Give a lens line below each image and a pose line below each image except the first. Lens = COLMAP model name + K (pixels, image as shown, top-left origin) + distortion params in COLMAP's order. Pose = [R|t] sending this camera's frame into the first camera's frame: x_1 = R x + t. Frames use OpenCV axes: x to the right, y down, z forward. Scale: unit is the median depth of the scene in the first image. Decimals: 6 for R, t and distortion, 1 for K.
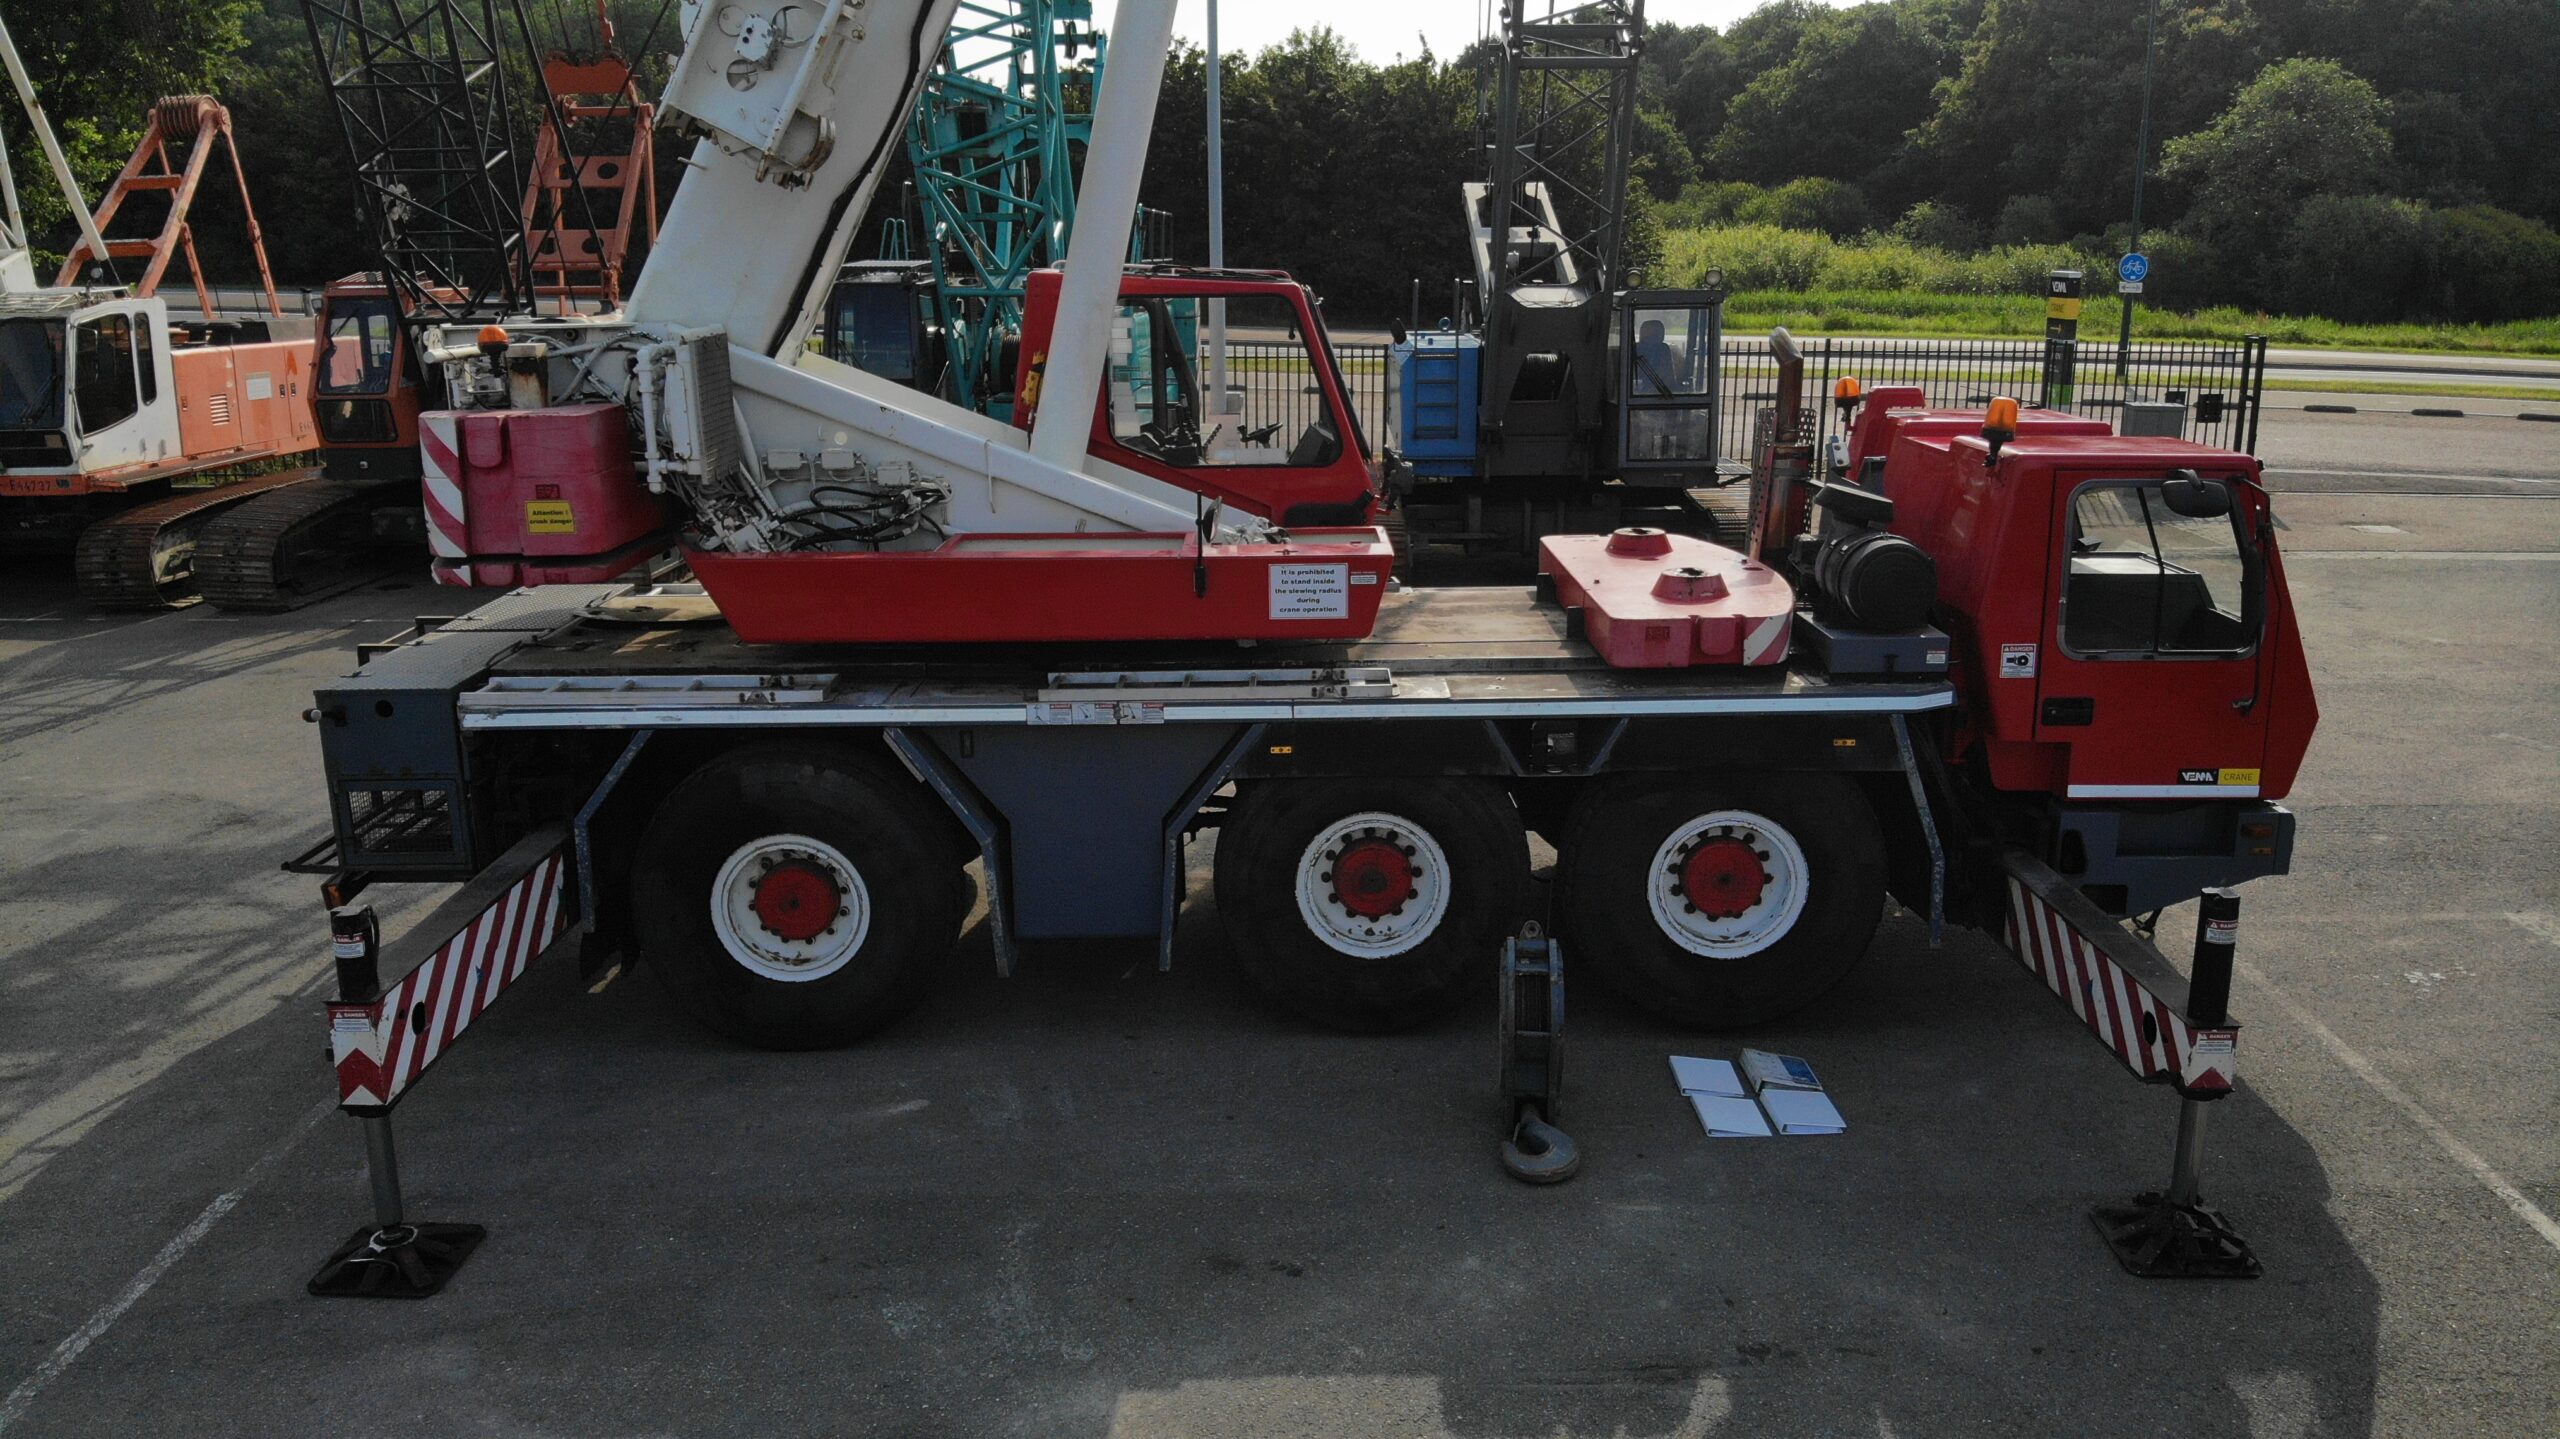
lens RADIAL K [[1875.1, 0, 1280.0], [0, 1875.1, 719.5], [0, 0, 1]] dist [0.106915, -0.247425]
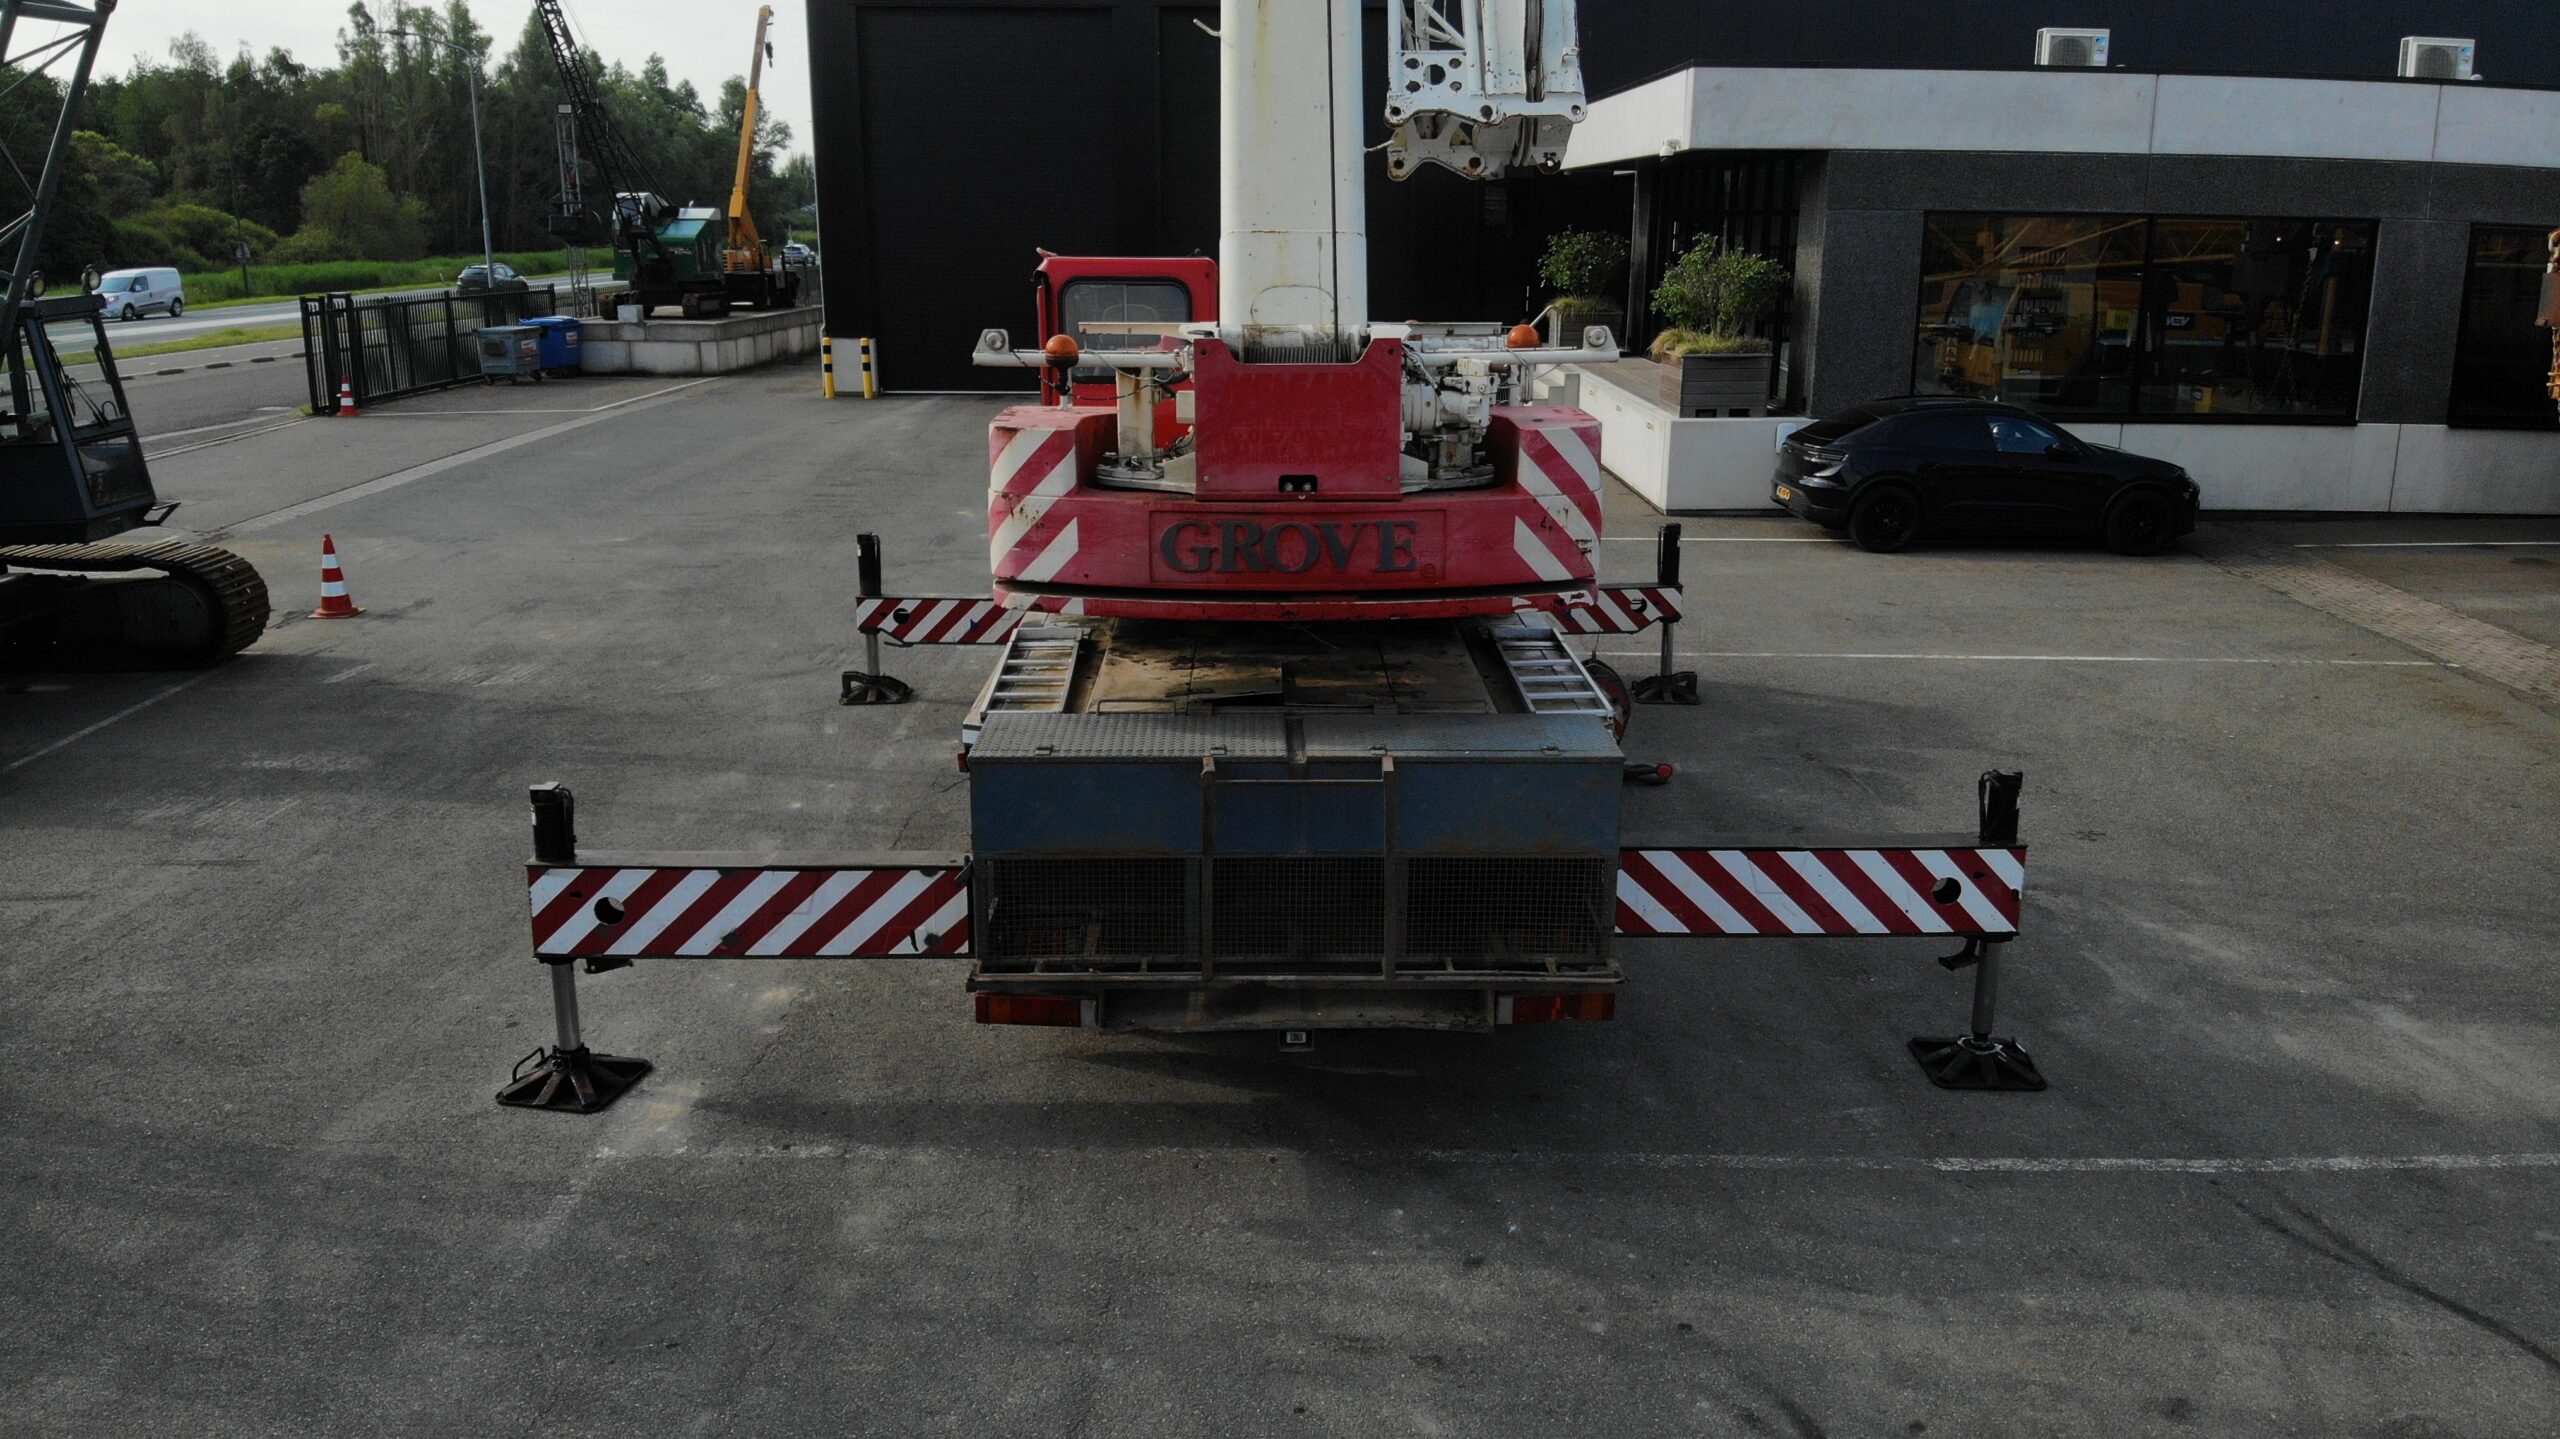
lens RADIAL K [[1886.7, 0, 1292.3], [0, 1886.7, 712.5], [0, 0, 1]] dist [0.106400, -0.263296]
pose [[-0.021437, -0.252218, 0.967433, -1.329155], [0.246198, 0.936525, 0.249616, -0.286665], [-0.968983, 0.243531, 0.042020, 1.102454]]
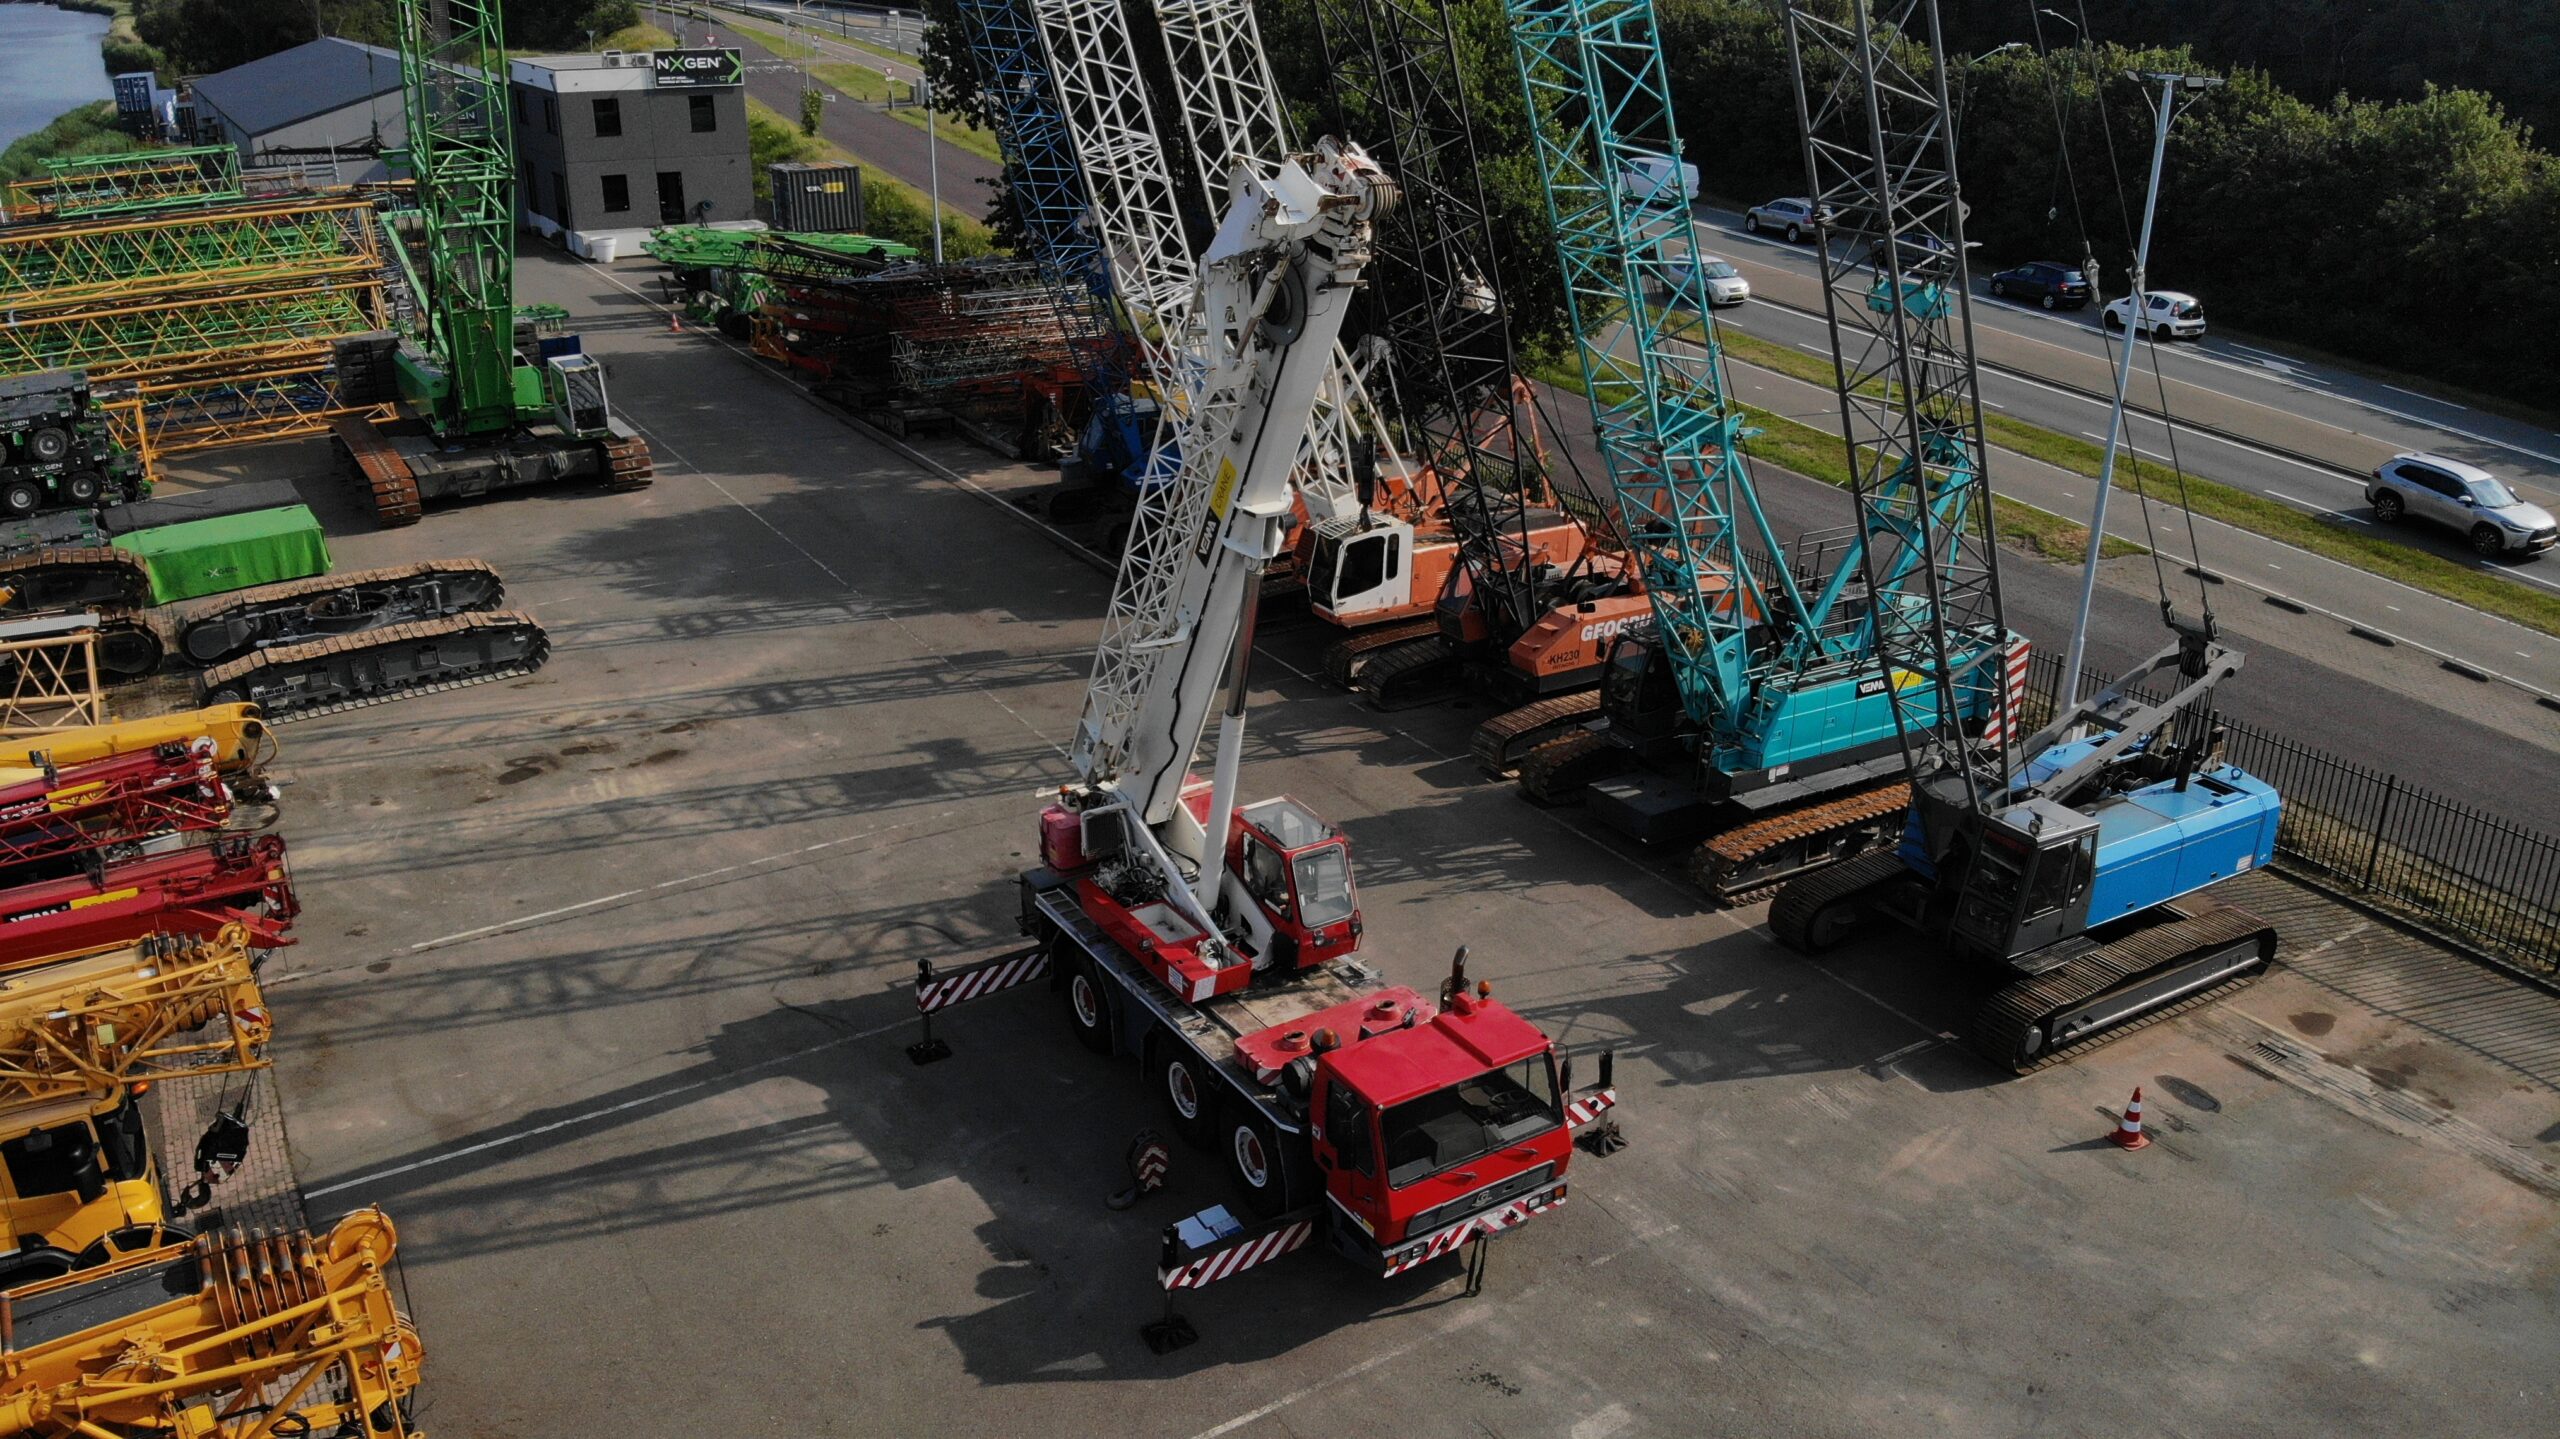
lens RADIAL K [[1875.1, 0, 1280.0], [0, 1875.1, 719.5], [0, 0, 1]] dist [0.106915, -0.247425]
pose [[0.530113, 0.329063, -0.781472, 2.094838], [-0.220375, 0.943423, 0.247765, -1.130379], [0.818789, 0.040873, 0.572638, -0.458809]]
